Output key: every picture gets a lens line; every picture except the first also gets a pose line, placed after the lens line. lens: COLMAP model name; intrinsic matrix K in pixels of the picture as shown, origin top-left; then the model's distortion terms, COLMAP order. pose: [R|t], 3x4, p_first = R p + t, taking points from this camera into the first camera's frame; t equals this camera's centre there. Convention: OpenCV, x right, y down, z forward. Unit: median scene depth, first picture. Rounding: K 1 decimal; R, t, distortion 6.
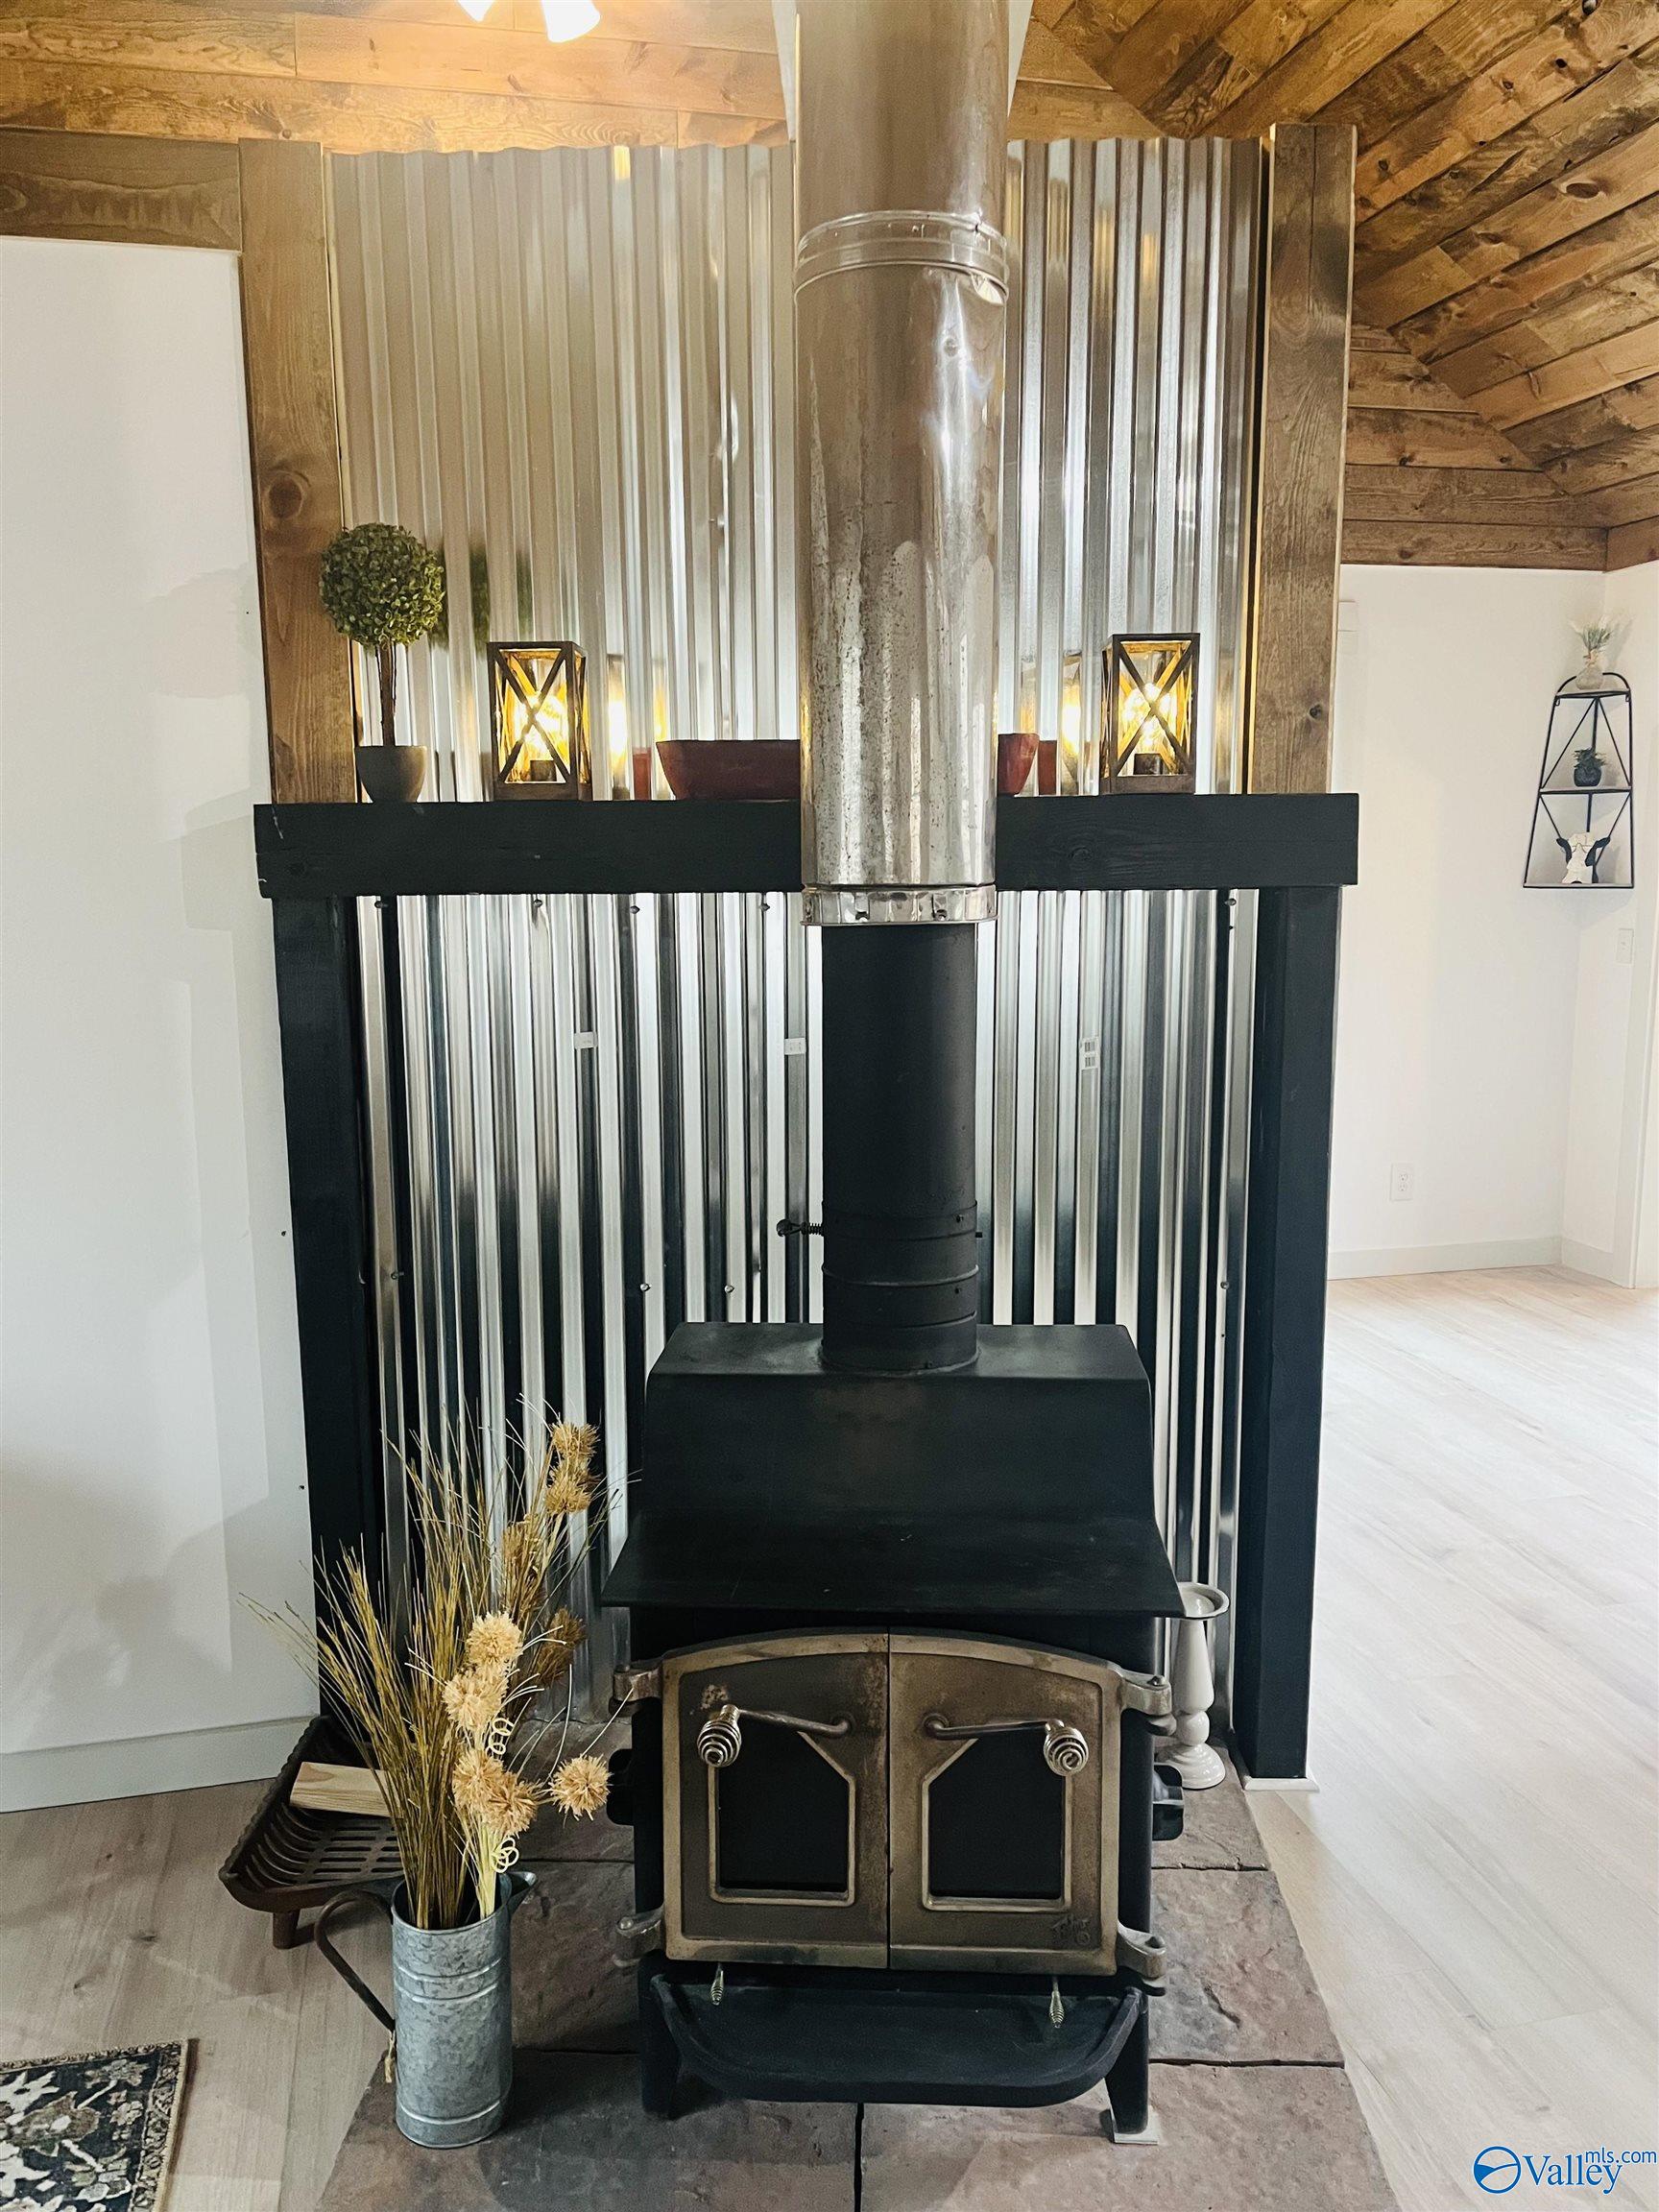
lens RADIAL K [[1695.2, 0, 829.5], [0, 1695.2, 1106.0], [0, 0, 1]] dist [0.093312, -0.121033]
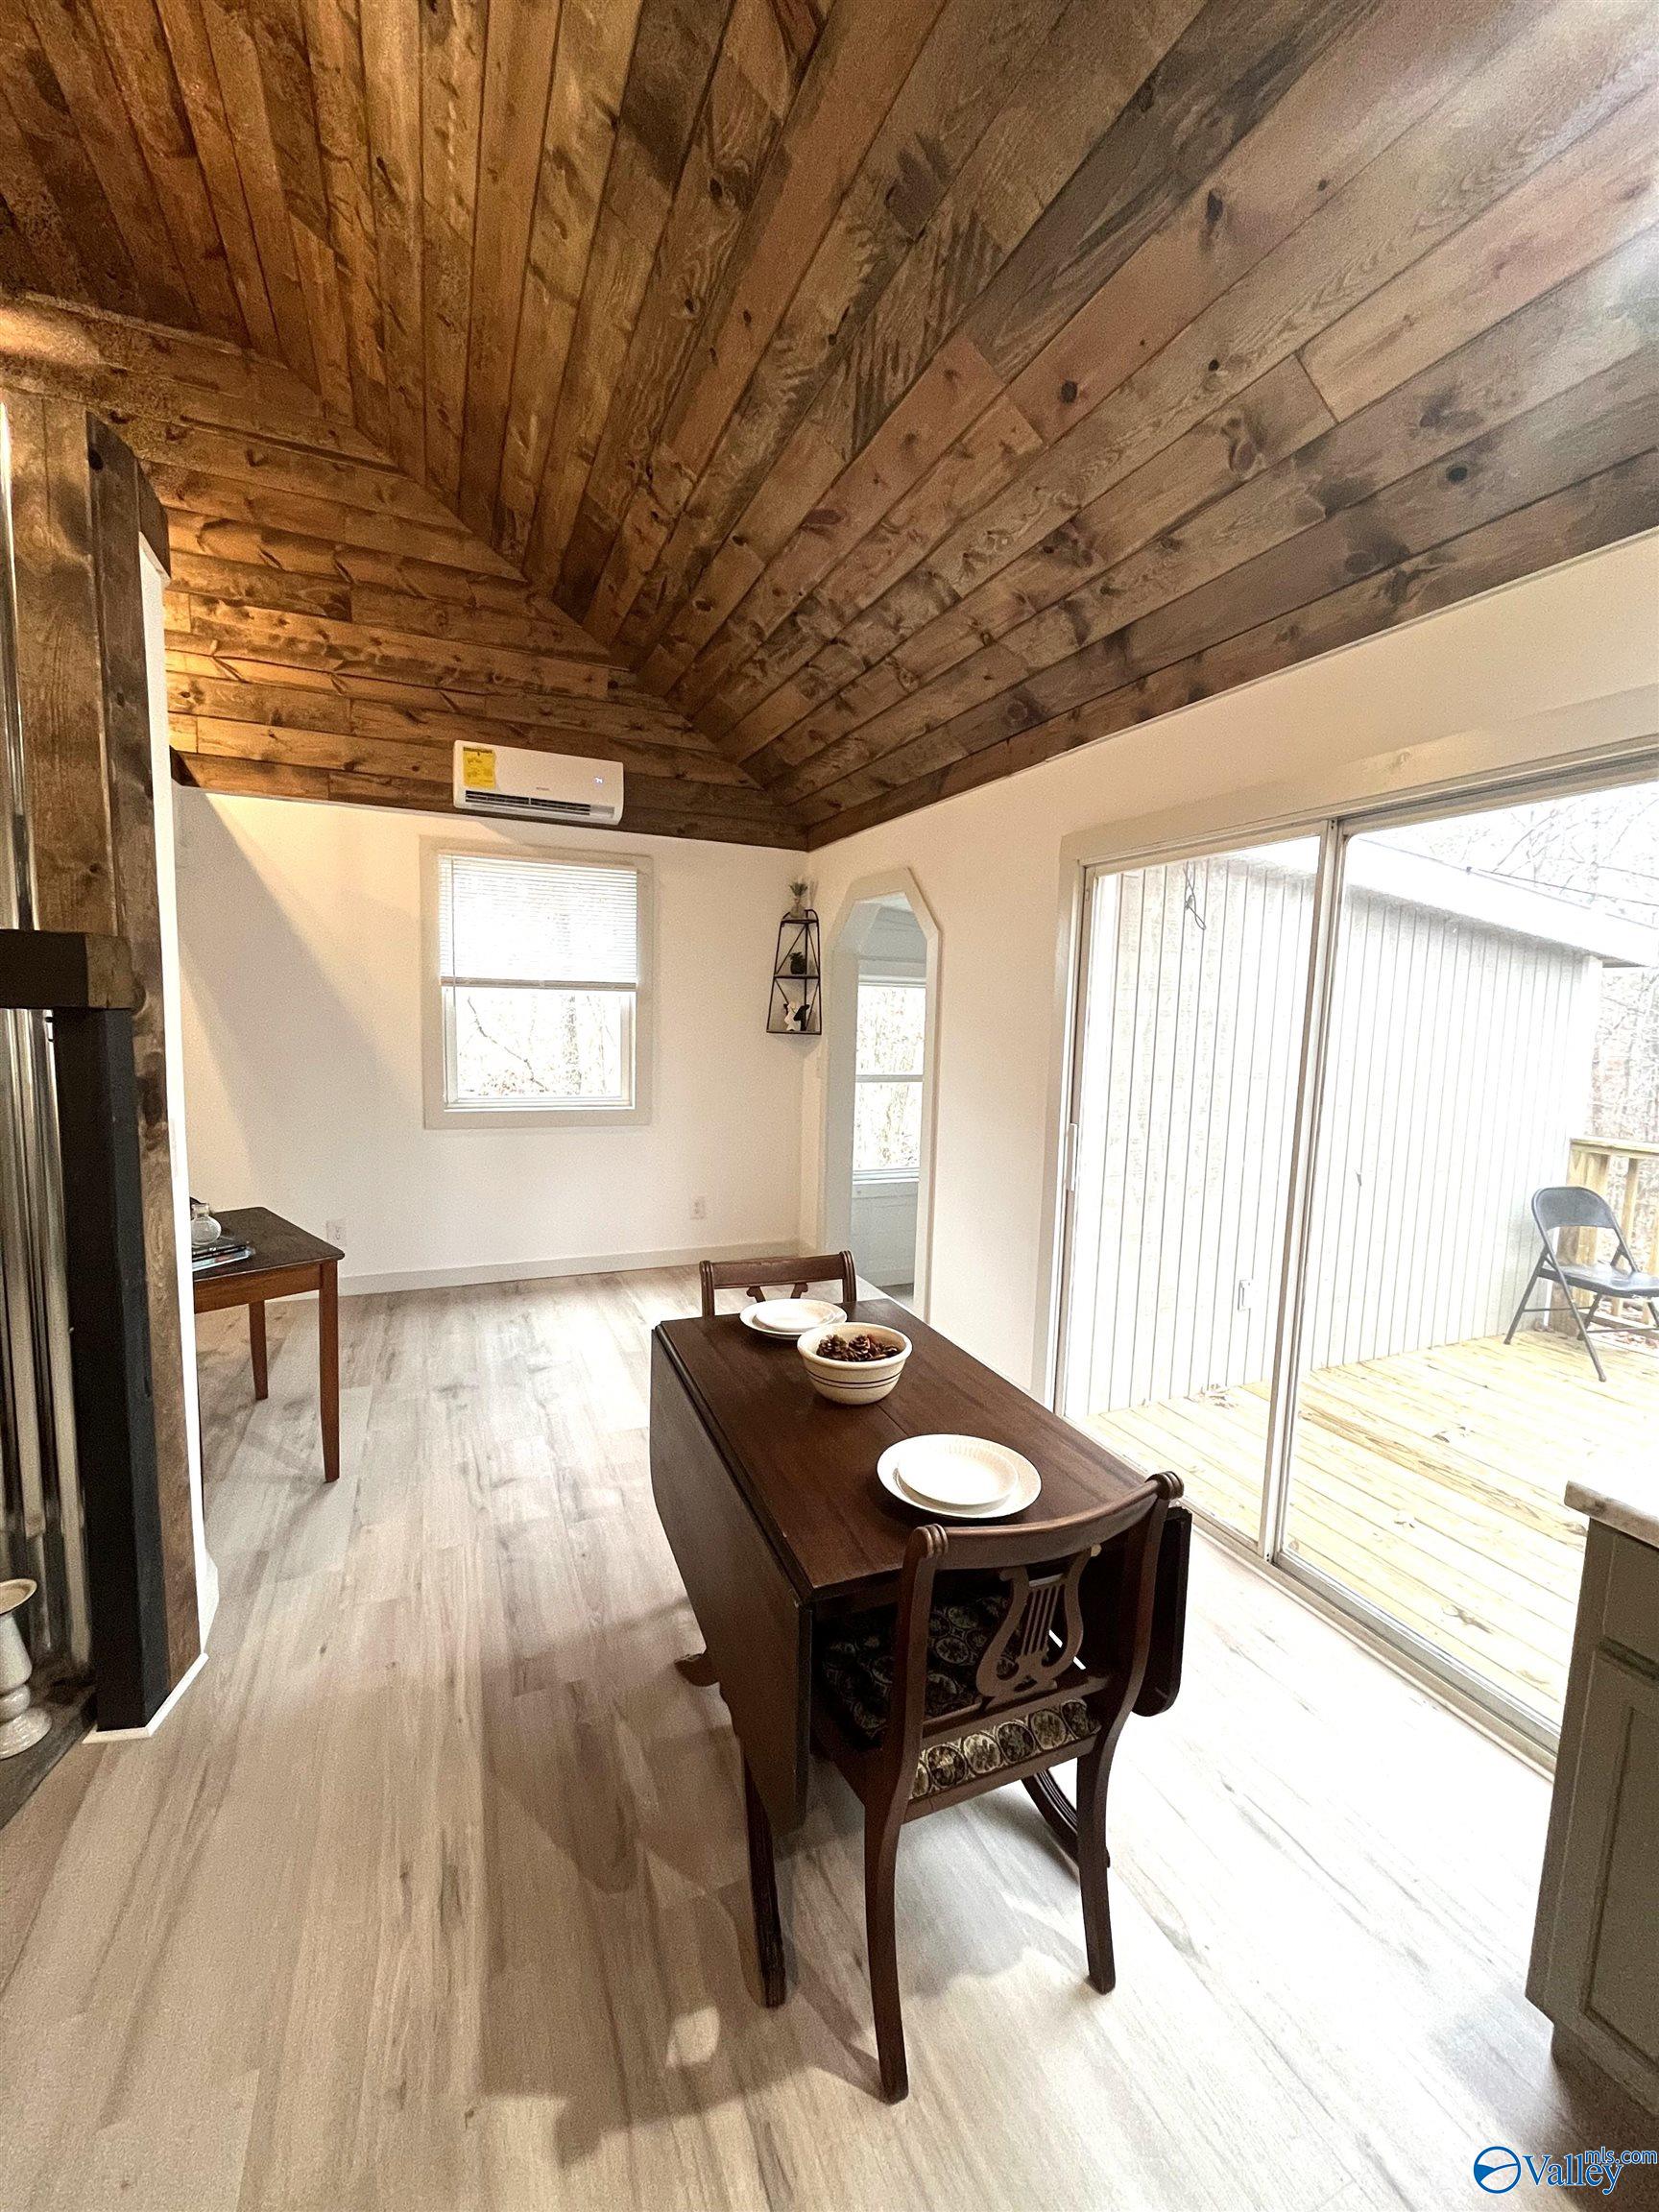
lens RADIAL K [[897.4, 0, 829.5], [0, 897.4, 1106.0], [0, 0, 1]] dist [-0.002331, -0.000246]
pose [[0.984247, 0.014225, 0.176227, 0.748799], [-0.006093, 0.998895, -0.046598, -0.034529], [-0.176695, 0.044790, 0.983246, 0.298730]]
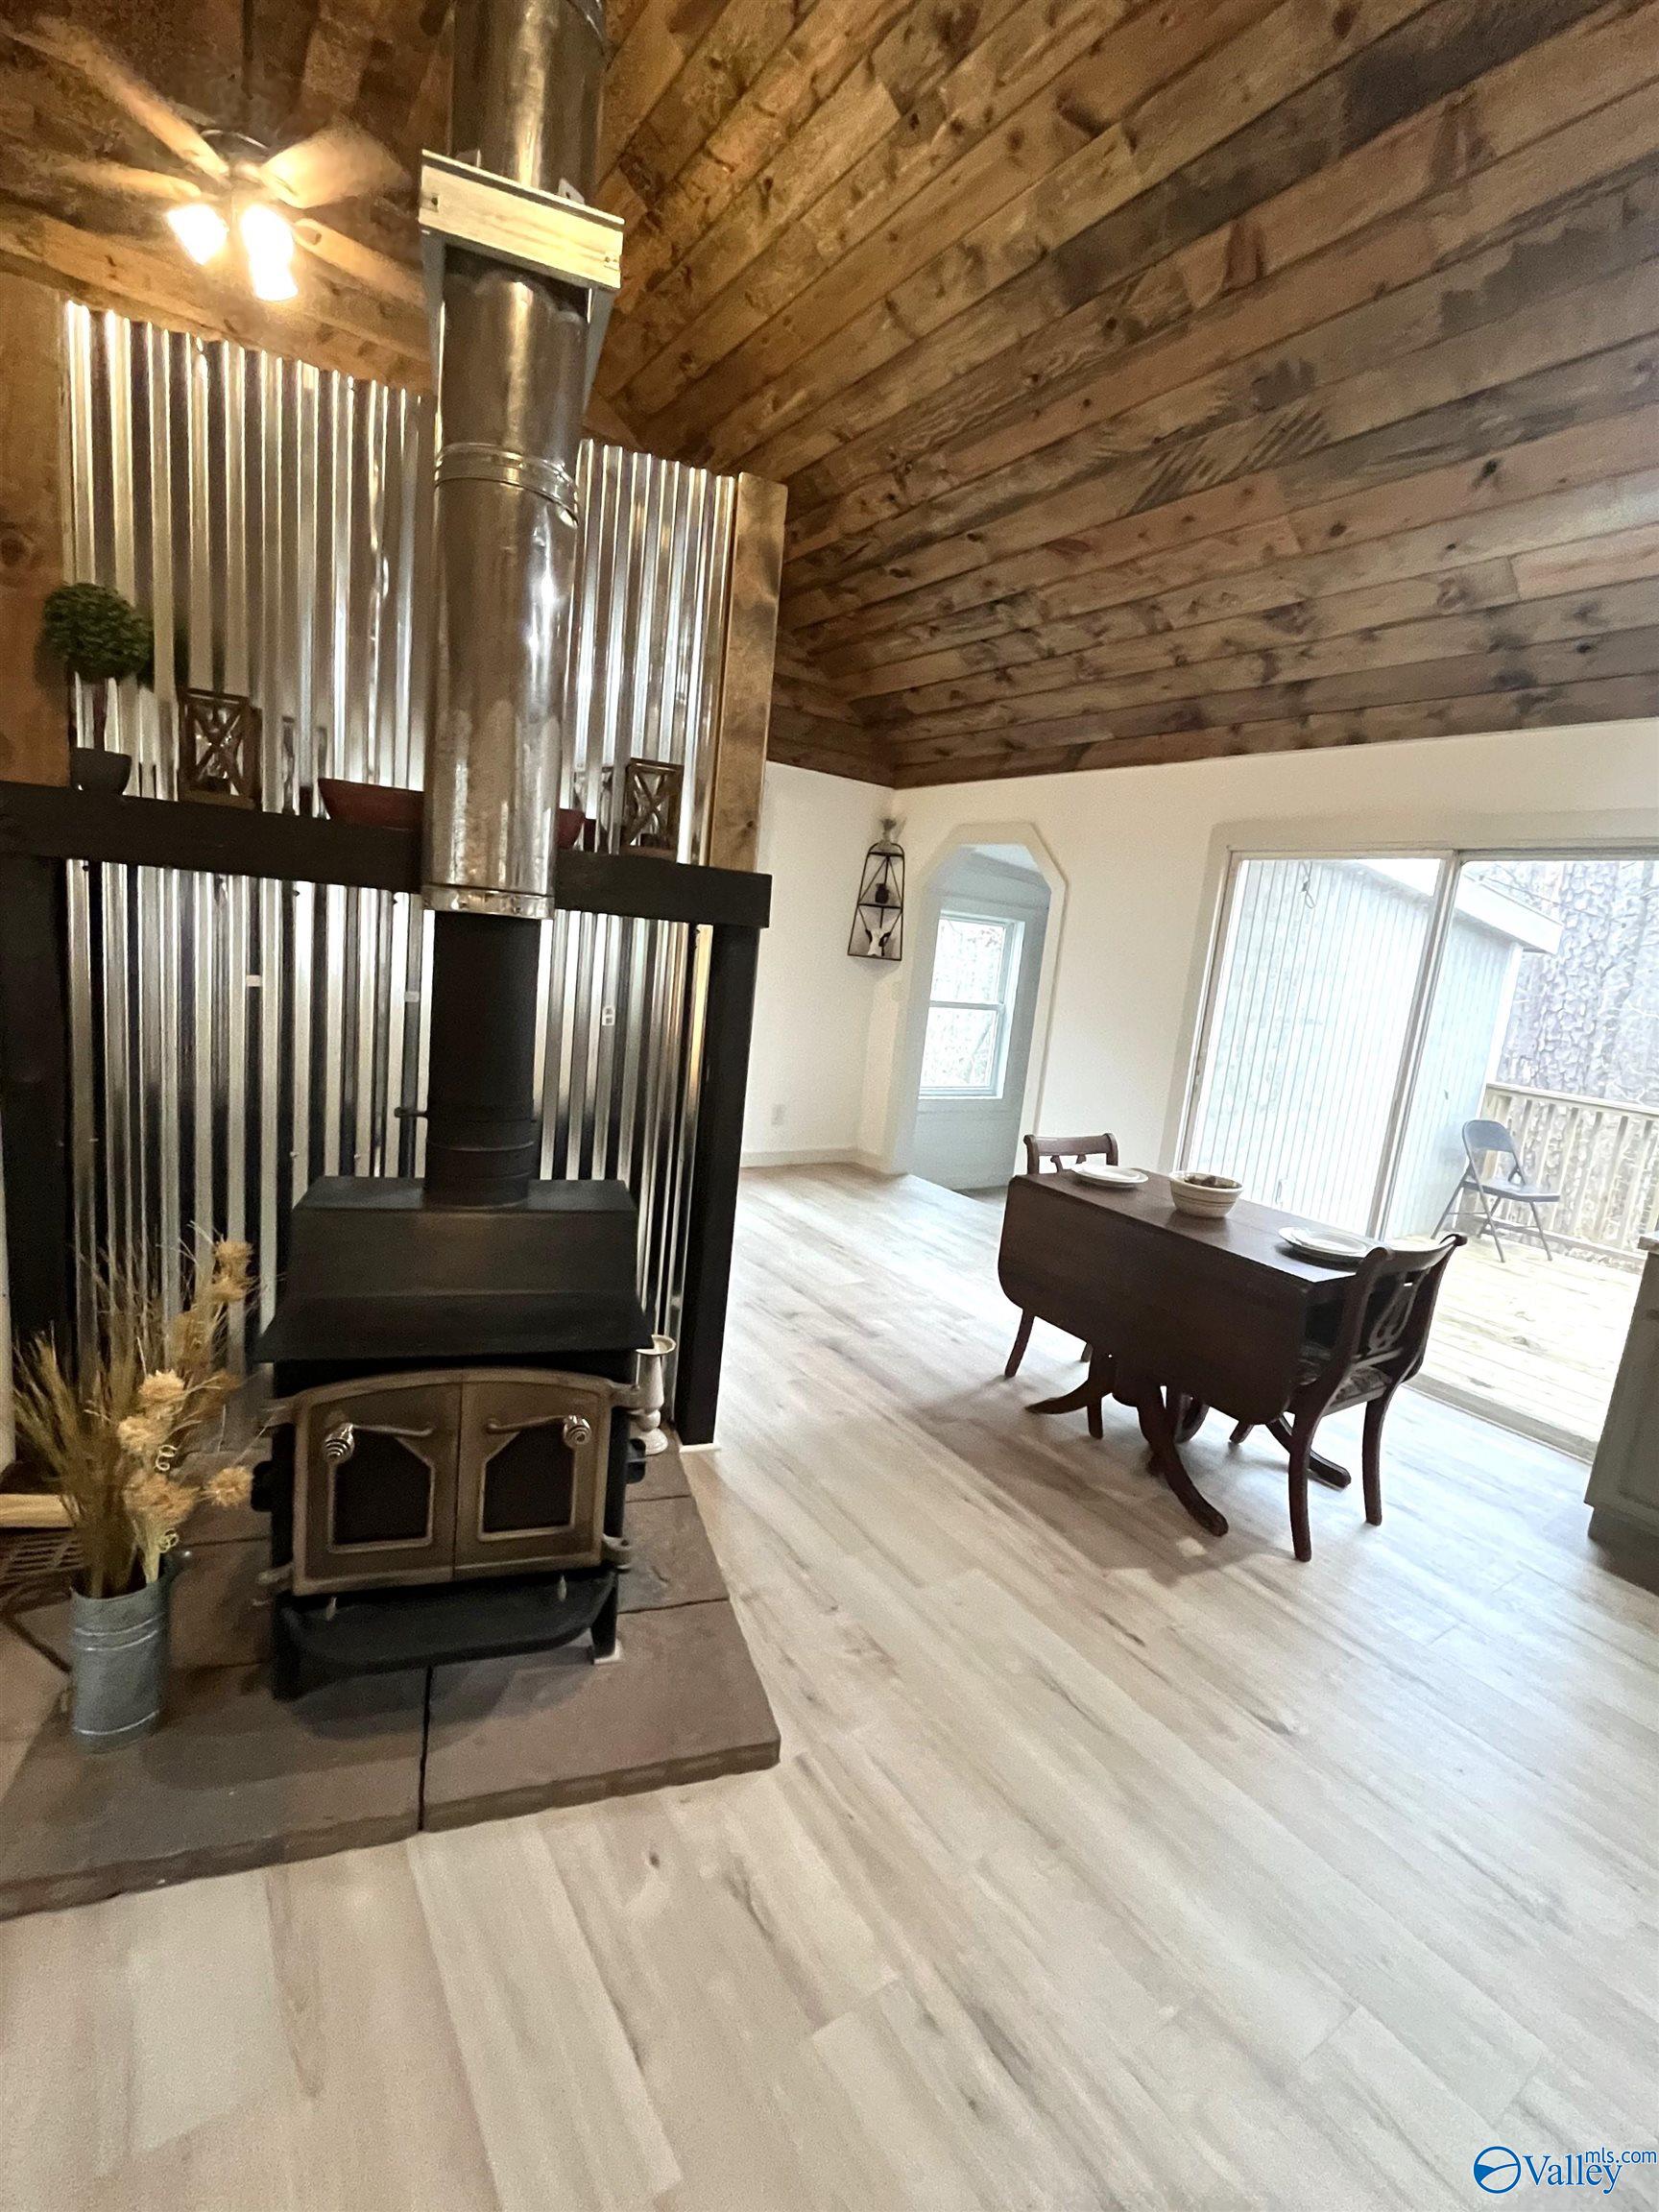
lens RADIAL K [[996.4, 0, 829.5], [0, 996.4, 1106.0], [0, 0, 1]] dist [-0.000873, 0.000568]
pose [[0.927954, 0.038993, 0.370649, -0.000515], [-0.050754, 0.998468, 0.022025, 0.025800], [-0.369223, -0.039250, 0.928512, 0.039728]]
